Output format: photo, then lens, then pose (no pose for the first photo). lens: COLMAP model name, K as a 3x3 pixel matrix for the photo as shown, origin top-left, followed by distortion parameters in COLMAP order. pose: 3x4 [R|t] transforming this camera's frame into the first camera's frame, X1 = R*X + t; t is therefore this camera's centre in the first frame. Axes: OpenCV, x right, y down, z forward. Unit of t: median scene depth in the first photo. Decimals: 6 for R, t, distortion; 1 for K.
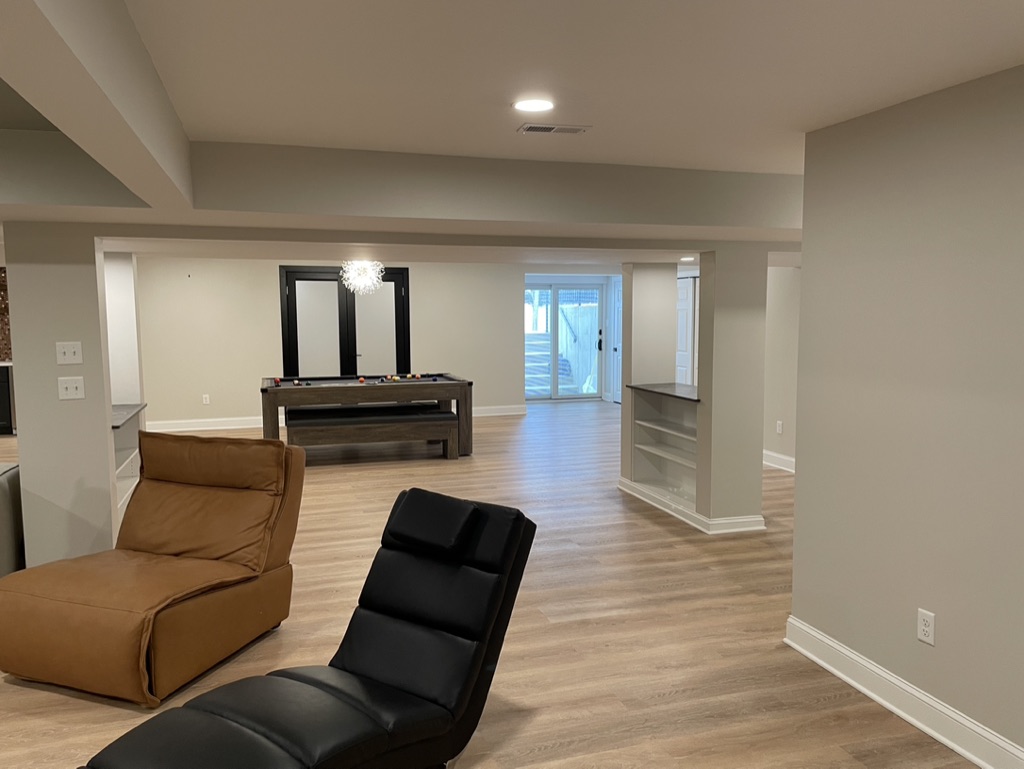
lens RADIAL K [[771.9, 0, 516.5], [0, 771.9, 381.1], [0, 0, 1]] dist [0.080059, -0.103294]
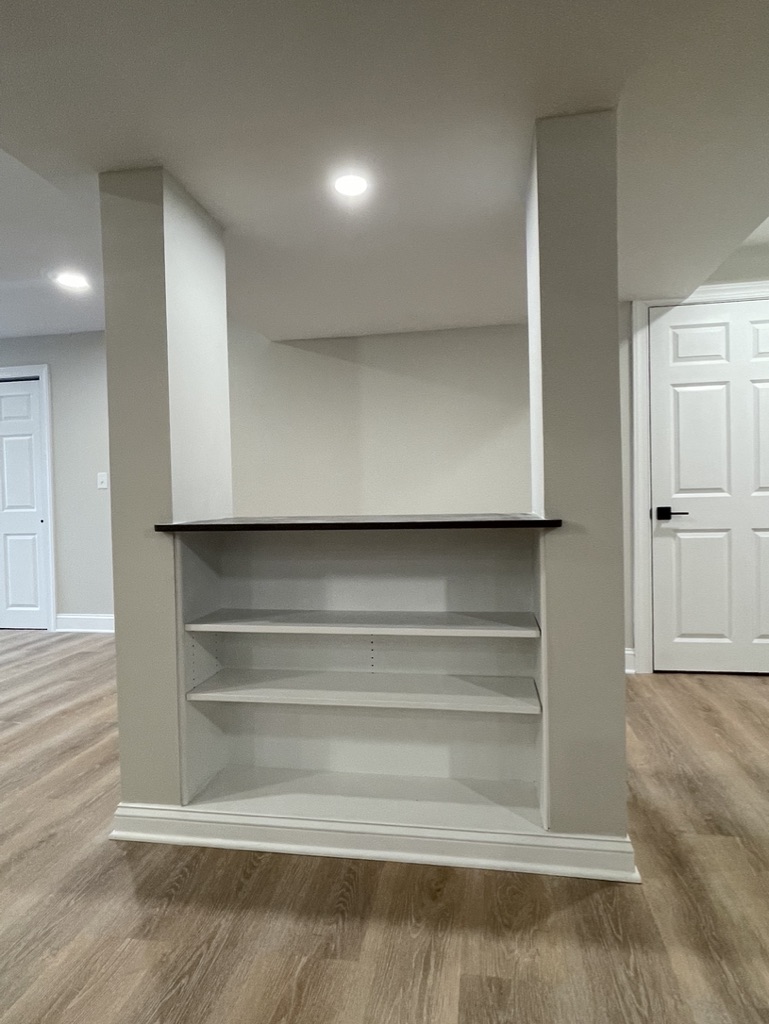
lens RADIAL K [[599.1, 0, 388.6], [0, 599.1, 511.0], [0, 0, 1]] dist [-0.013792, 0.002892]
pose [[0.456994, -0.024450, 0.889134, -0.045466], [0.100985, 0.994585, -0.024554, 0.017193], [-0.883719, 0.101010, 0.456988, 0.866887]]
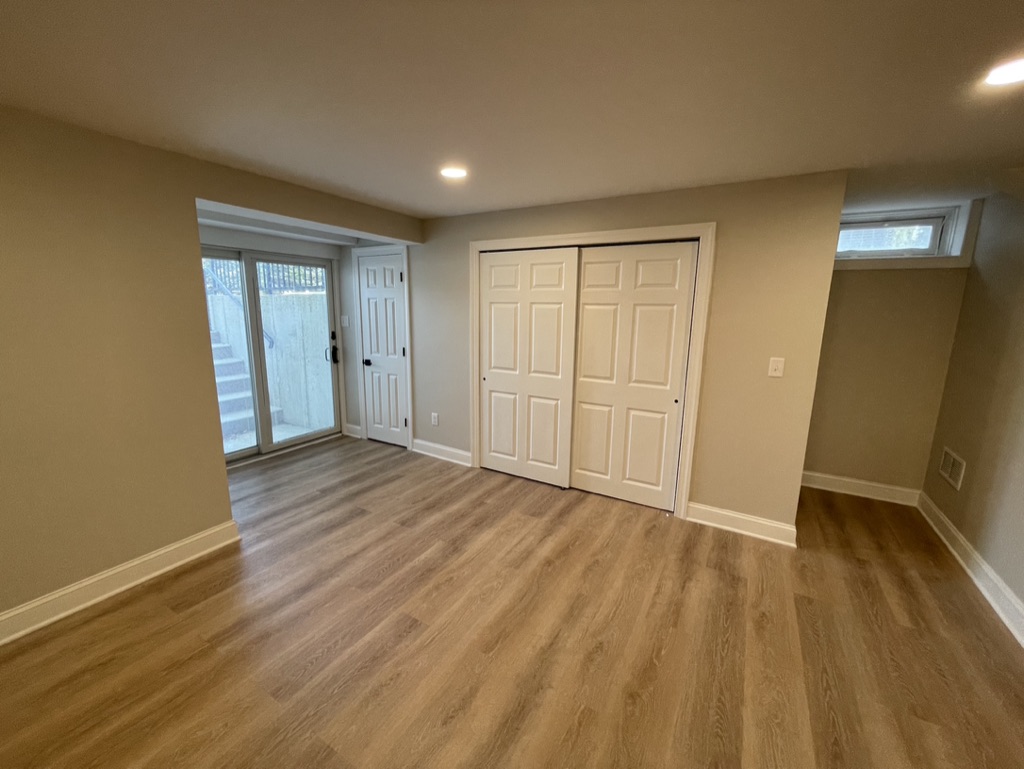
lens RADIAL K [[413.1, 0, 514.2], [0, 413.1, 385.1], [0, 0, 1]] dist [-0.003325, -0.000084]
pose [[0.738941, -0.112586, 0.664297, -0.032489], [0.045384, 0.992018, 0.117645, -0.122214], [-0.672240, -0.056784, 0.738152, 1.395452]]
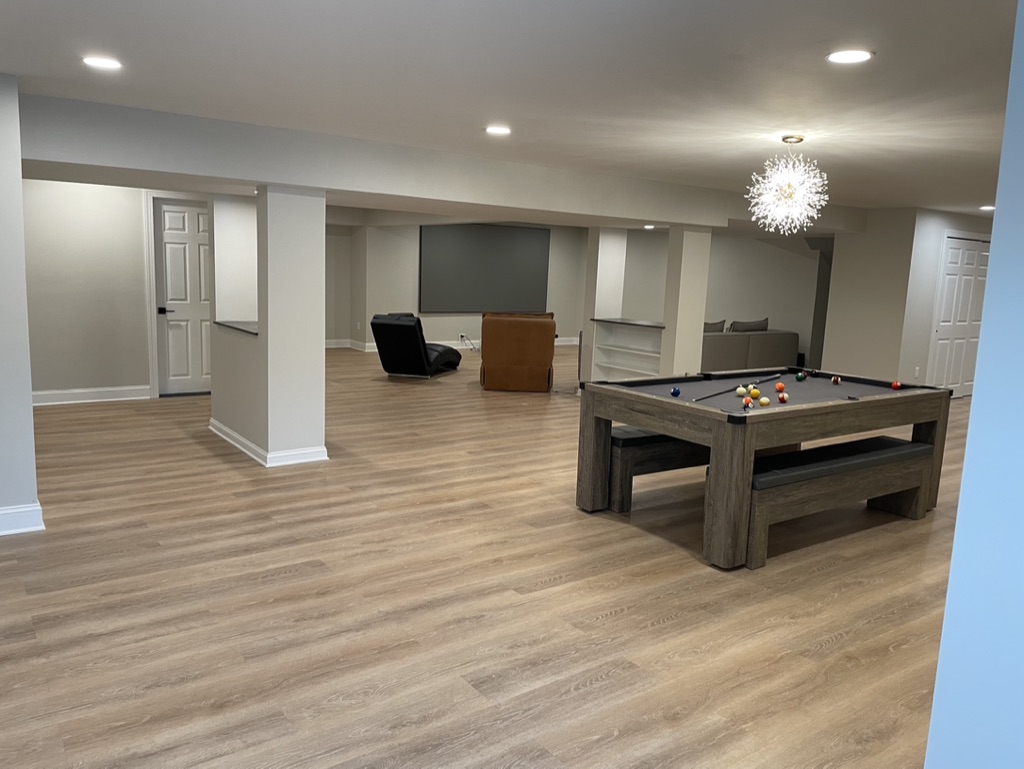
lens RADIAL K [[771.9, 0, 516.3], [0, 771.9, 382.7], [0, 0, 1]] dist [0.080059, -0.103294]
pose [[-0.948654, 0.013694, -0.316020, 0.230450], [-0.064714, 0.969528, 0.236278, -0.178732], [0.309626, 0.244597, -0.918860, 2.073982]]
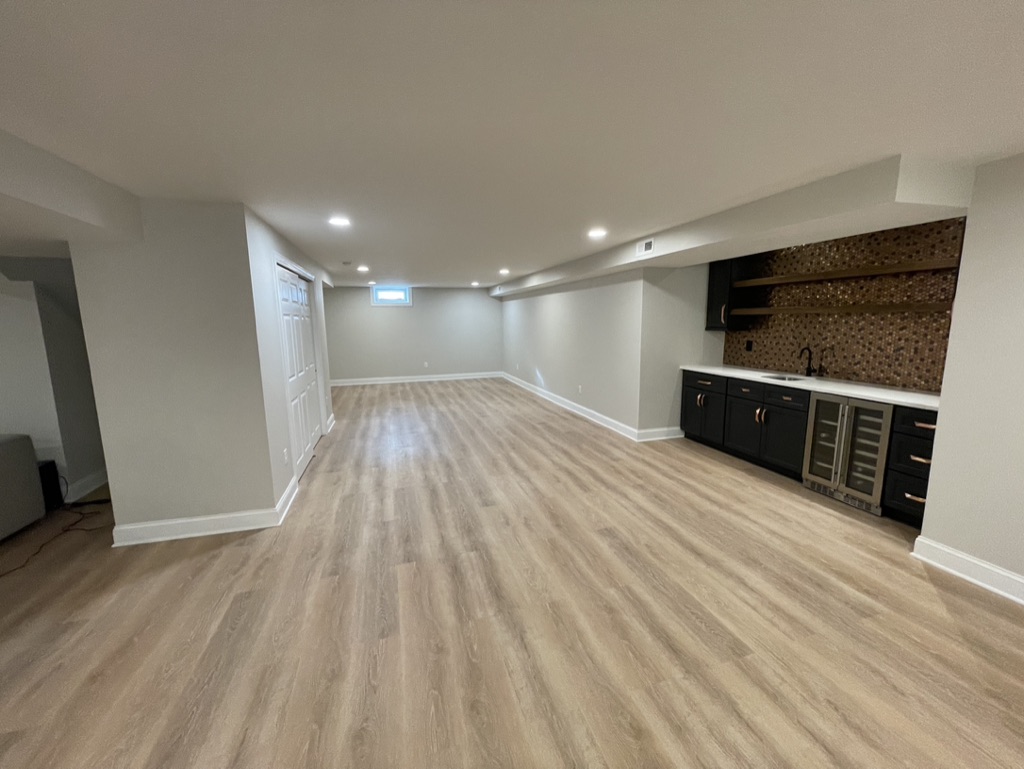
lens RADIAL K [[413.1, 0, 511.8], [0, 413.1, 379.1], [0, 0, 1]] dist [-0.003325, -0.000084]
pose [[-0.016161, 0.150206, -0.988523, -0.468295], [-0.080894, 0.985214, 0.151026, -0.099972], [0.996592, 0.082406, -0.003771, 1.195079]]
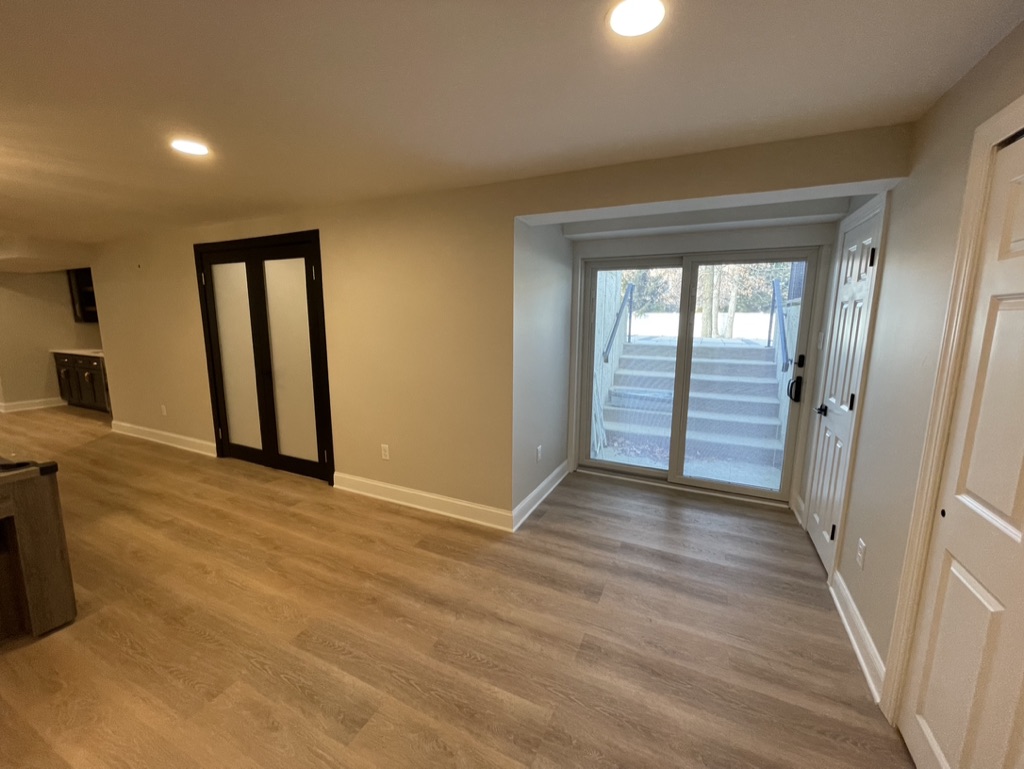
lens RADIAL K [[413.1, 0, 508.6], [0, 413.1, 382.6], [0, 0, 1]] dist [-0.003325, -0.000084]
pose [[0.727196, 0.119273, -0.675988, 0.321549], [-0.073546, 0.992658, 0.096030, -0.134091], [0.682479, -0.020117, 0.730629, 1.568414]]
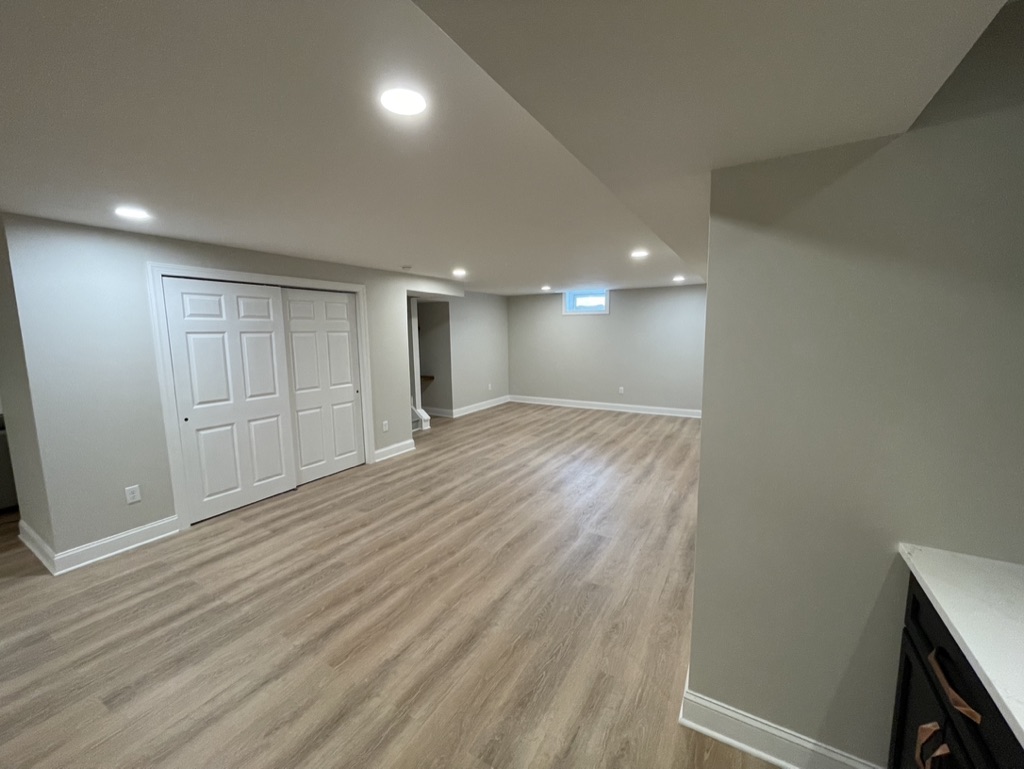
lens RADIAL K [[413.1, 0, 511.6], [0, 413.1, 382.5], [0, 0, 1]] dist [-0.003325, -0.000084]
pose [[-0.745005, 0.098324, -0.659772, -1.037937], [-0.045174, 0.979369, 0.196964, -0.136291], [0.665527, 0.176544, -0.725194, 1.536942]]
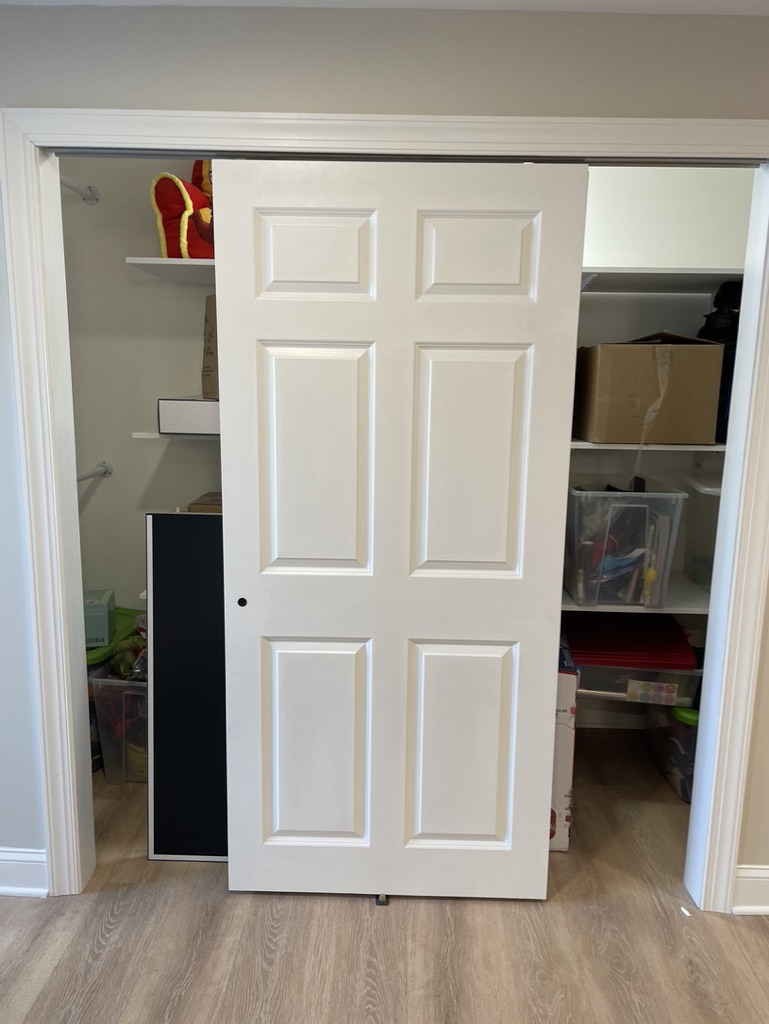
lens RADIAL K [[813.9, 0, 388.3], [0, 813.9, 513.2], [0, 0, 1]] dist [0.058693, -0.033188]
pose [[-0.945660, -0.066655, 0.318253, -1.248842], [0.025754, 0.960335, 0.277656, -0.098804], [-0.324137, 0.270765, -0.906434, 1.159601]]
